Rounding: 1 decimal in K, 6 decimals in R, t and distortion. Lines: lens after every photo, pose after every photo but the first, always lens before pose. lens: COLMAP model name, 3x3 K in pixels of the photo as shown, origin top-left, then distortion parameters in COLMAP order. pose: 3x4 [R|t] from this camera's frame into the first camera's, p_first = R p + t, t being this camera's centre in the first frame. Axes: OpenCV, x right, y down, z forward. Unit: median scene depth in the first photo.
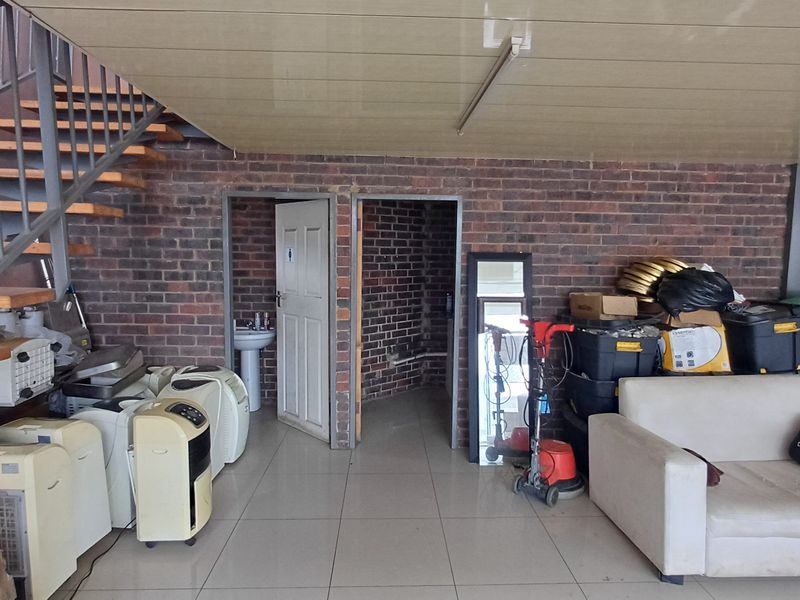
lens RADIAL K [[493.0, 0, 400.0], [0, 493.0, 300.0], [0, 0, 1]] dist [0.001154, 0.000140]
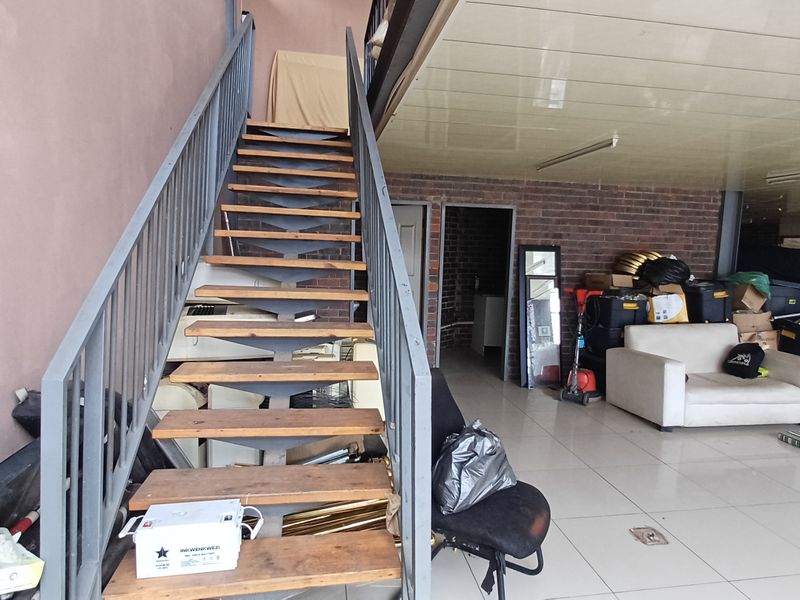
lens RADIAL K [[493.0, 0, 400.0], [0, 493.0, 300.0], [0, 0, 1]] dist [0.001154, 0.000140]
pose [[0.991802, 0.002773, 0.127752, -0.398133], [-0.004925, 0.999851, 0.016531, 0.044199], [-0.127688, -0.017024, 0.991668, -0.401808]]
